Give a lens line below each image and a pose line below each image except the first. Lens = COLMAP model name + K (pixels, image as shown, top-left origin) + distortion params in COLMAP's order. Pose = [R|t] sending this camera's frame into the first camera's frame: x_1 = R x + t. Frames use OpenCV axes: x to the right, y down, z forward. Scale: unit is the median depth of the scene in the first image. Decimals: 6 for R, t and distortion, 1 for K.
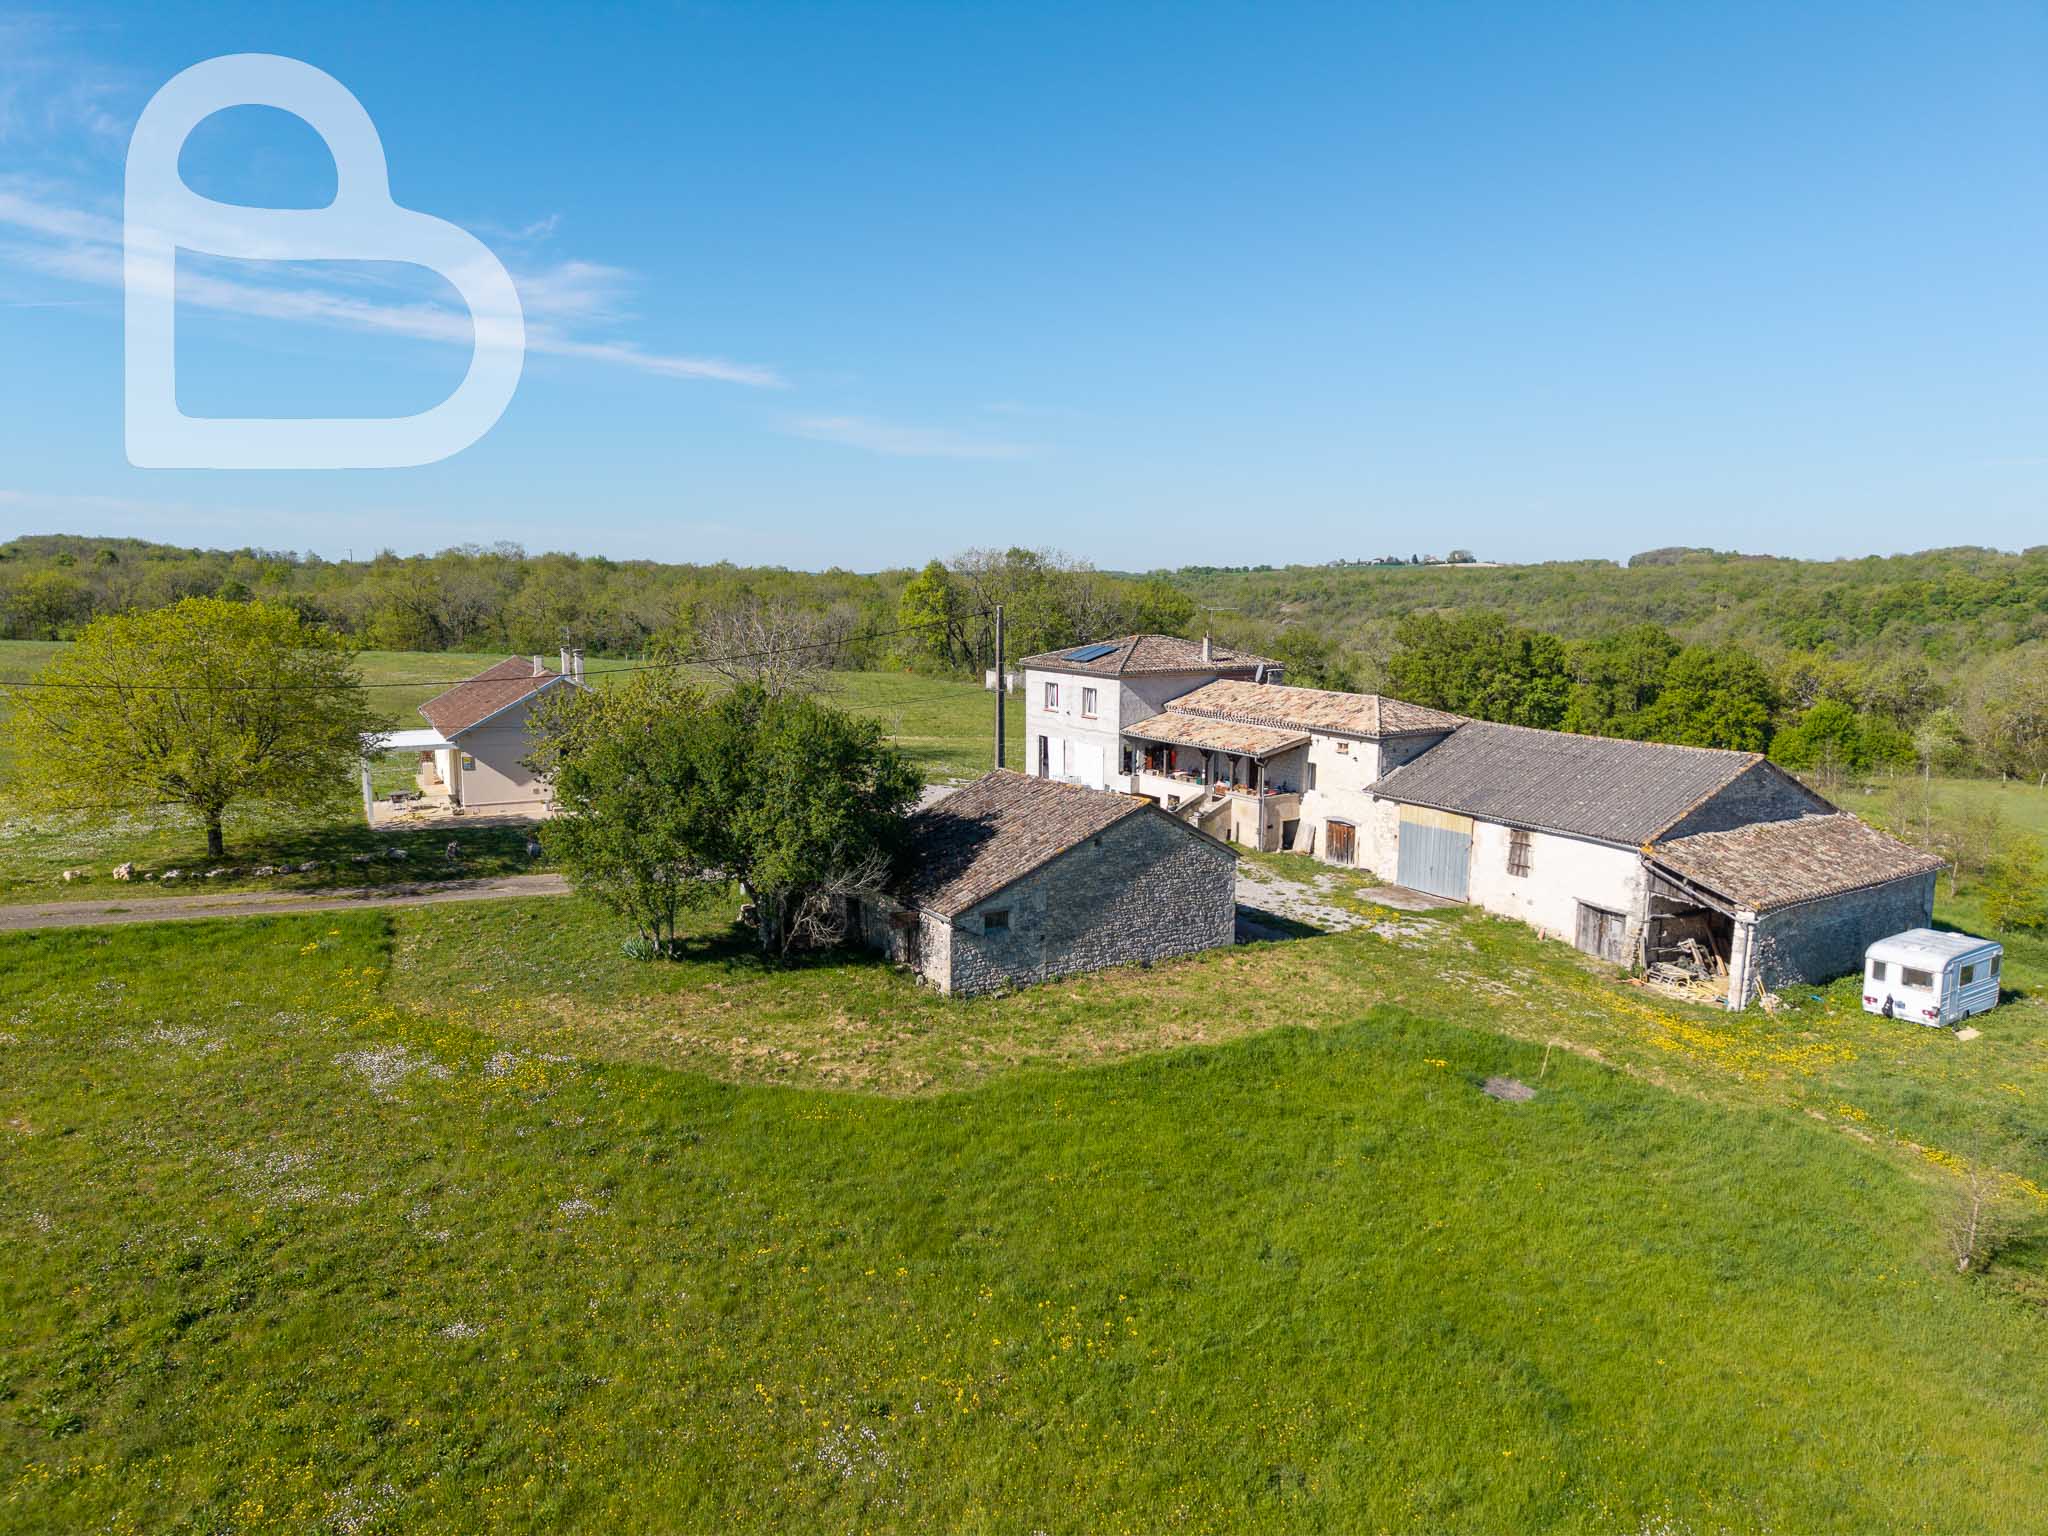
lens RADIAL K [[1449.5, 0, 1020.6], [0, 1449.5, 761.8], [0, 0, 1]] dist [0.024142, -0.037991]
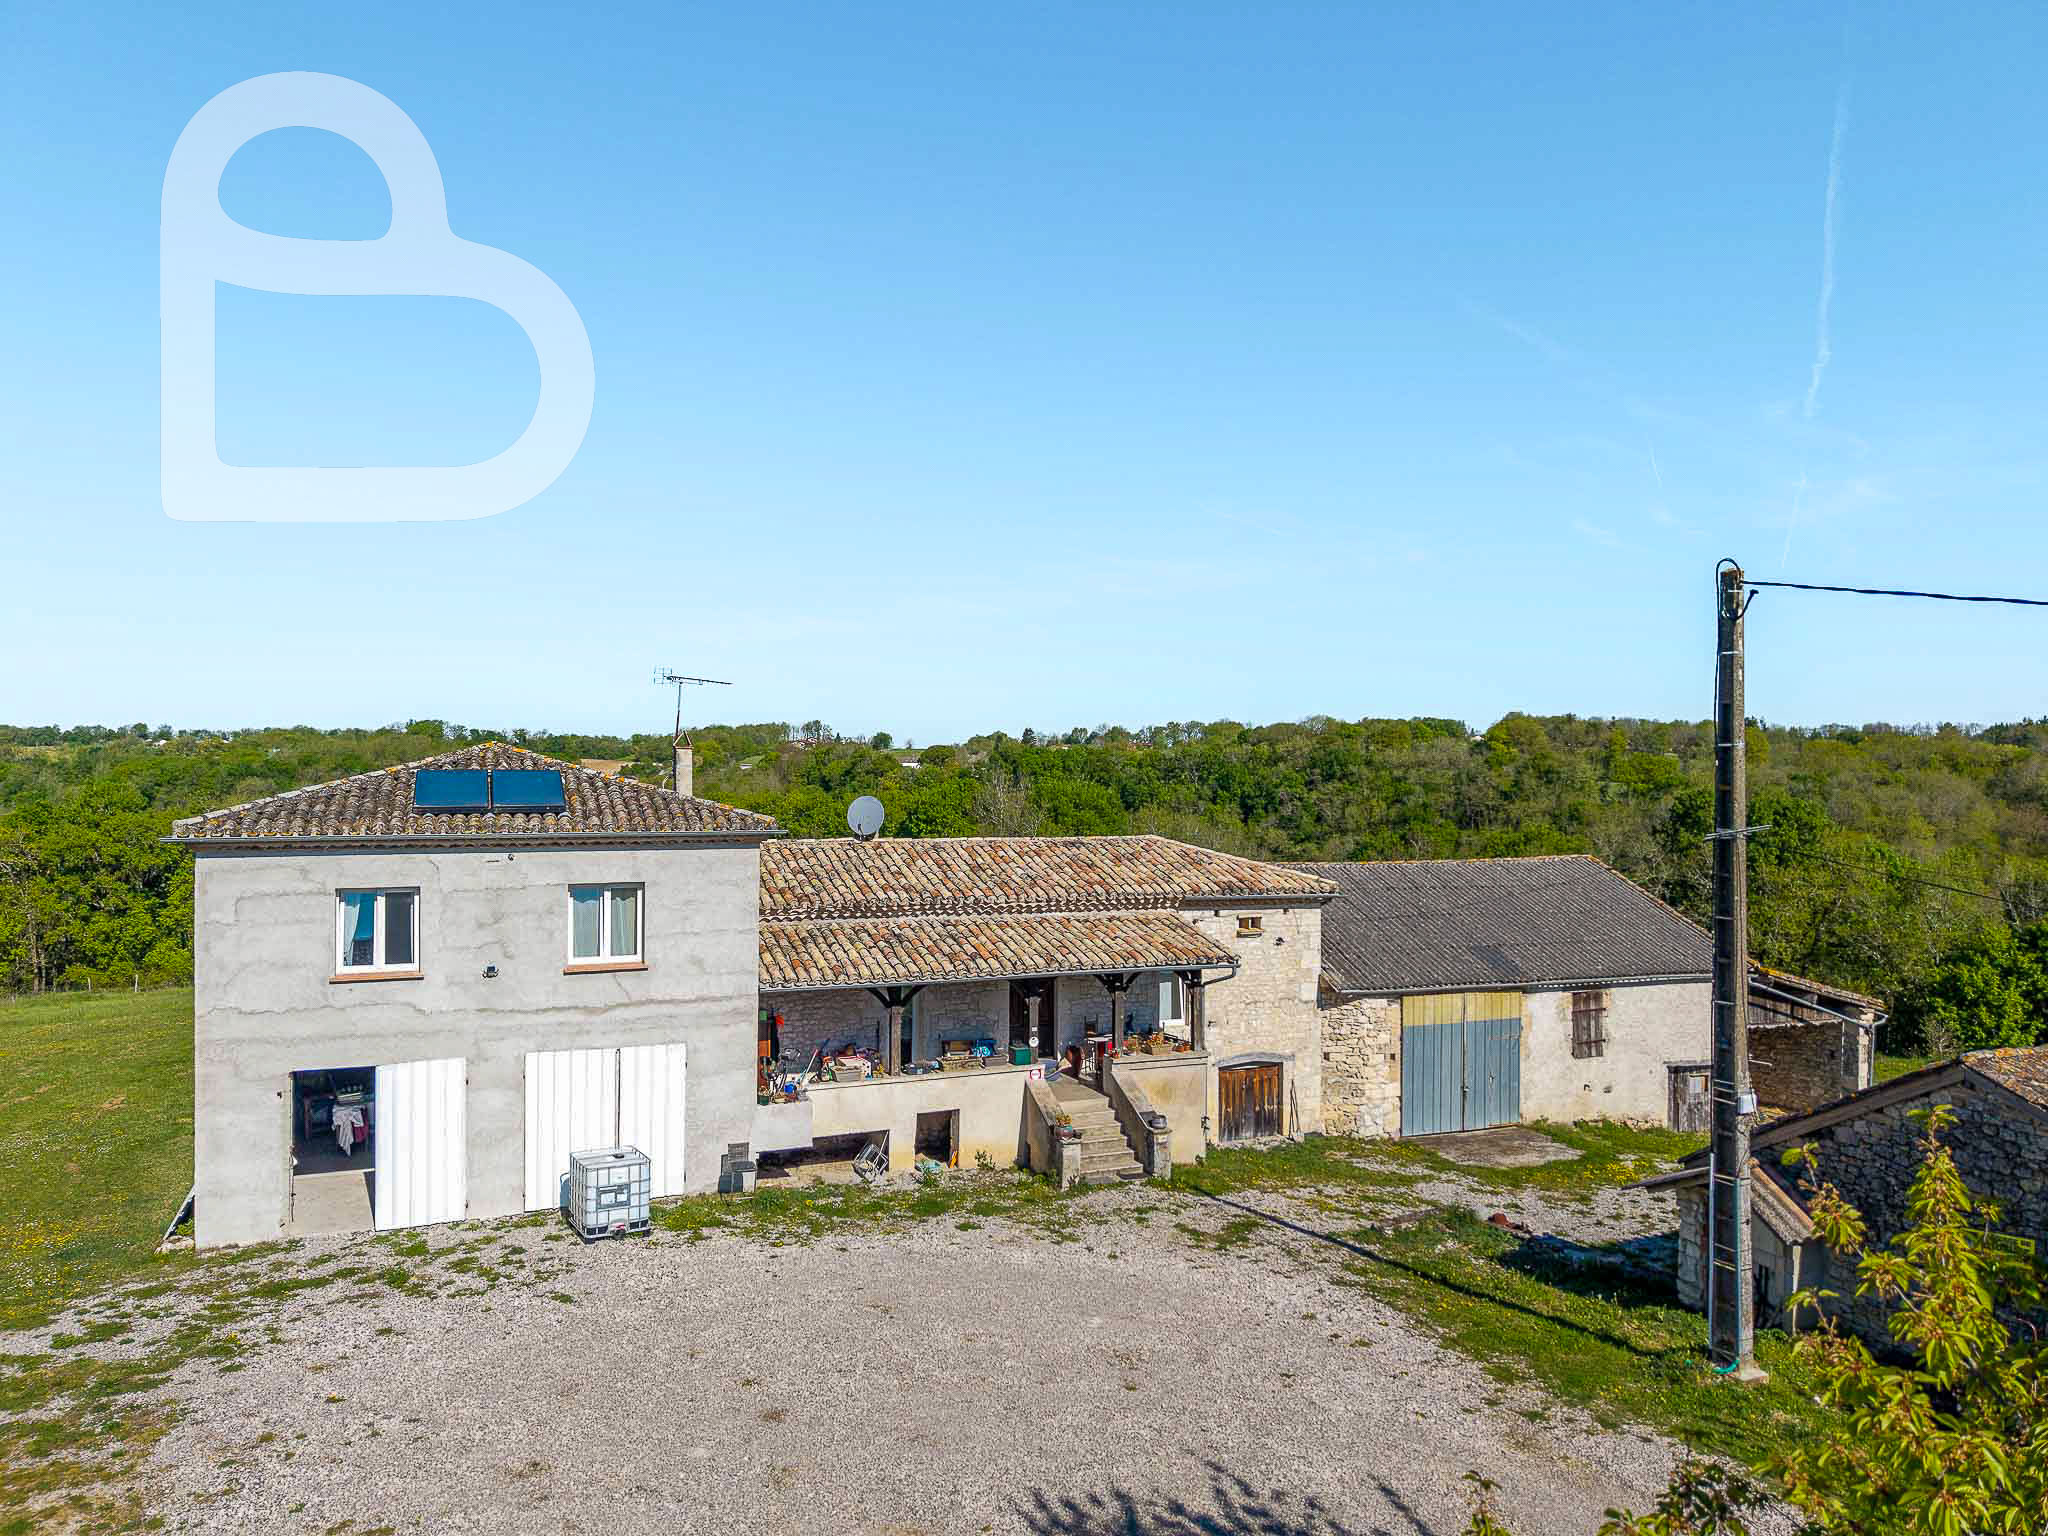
lens RADIAL K [[1449.5, 0, 1004.0], [0, 1449.5, 767.8], [0, 0, 1]] dist [0.024142, -0.037991]
pose [[0.124997, 0.003368, 0.992151, -0.329326], [0.126396, 0.991792, -0.019290, -0.069513], [-0.984073, 0.127815, 0.123545, 1.012126]]
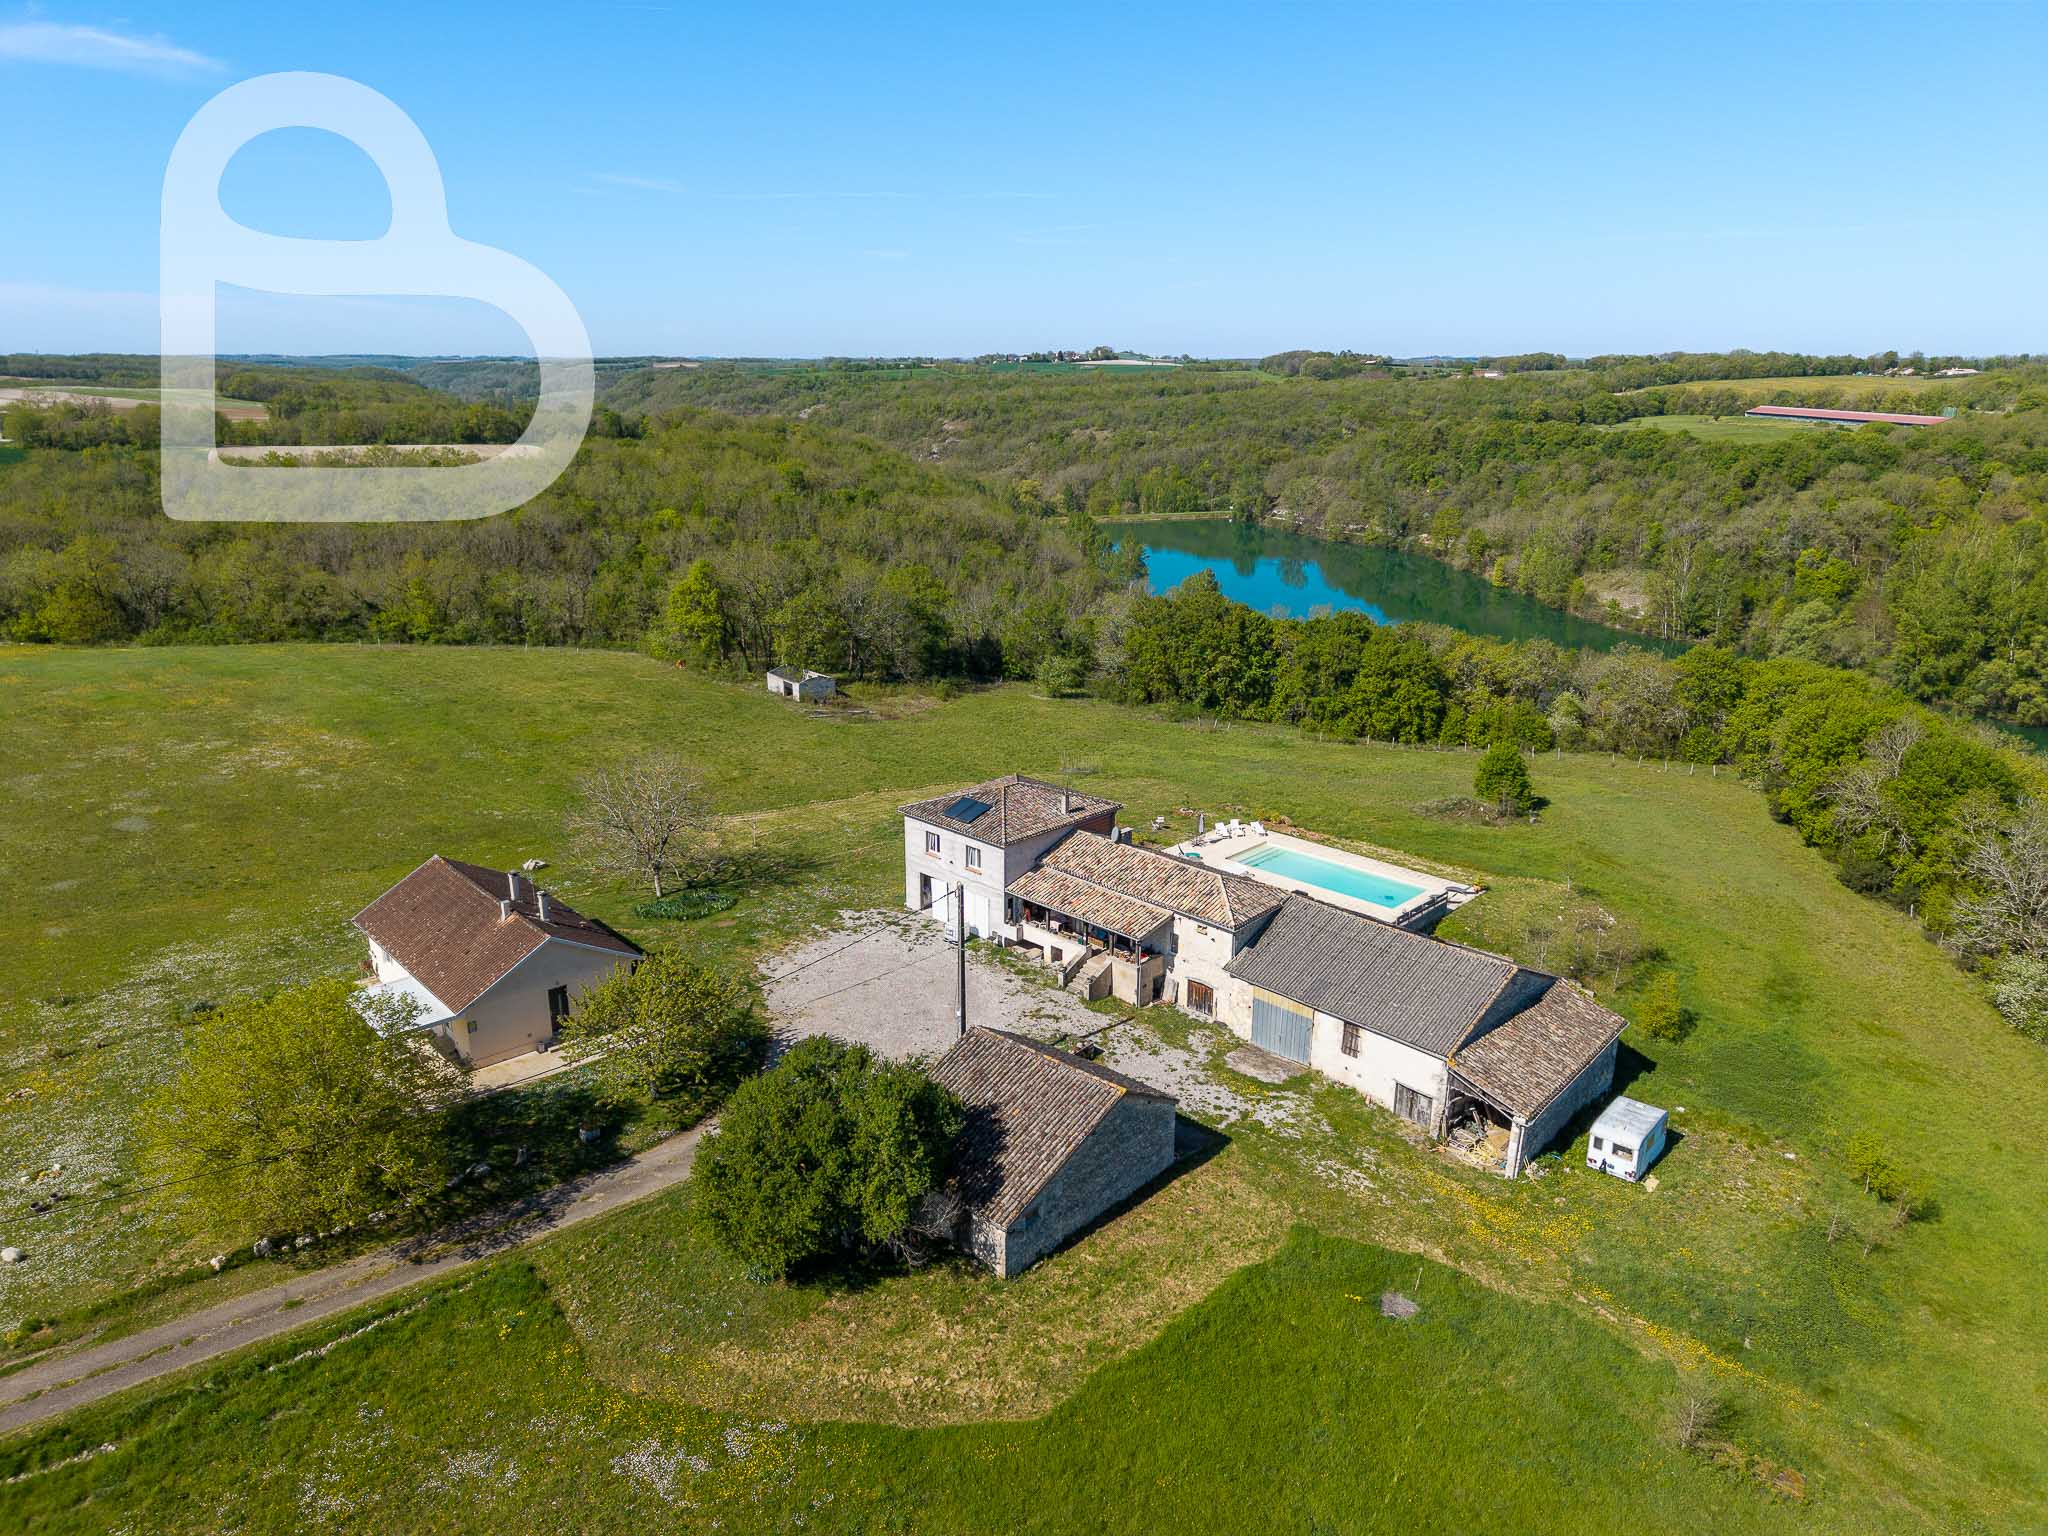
lens RADIAL K [[1449.5, 0, 1036.9], [0, 1449.5, 775.9], [0, 0, 1]] dist [0.024142, -0.037991]
pose [[0.965720, -0.079980, 0.246958, -0.220668], [0.035642, 0.983196, 0.179039, -0.374089], [-0.257128, -0.164100, 0.952343, -0.152190]]
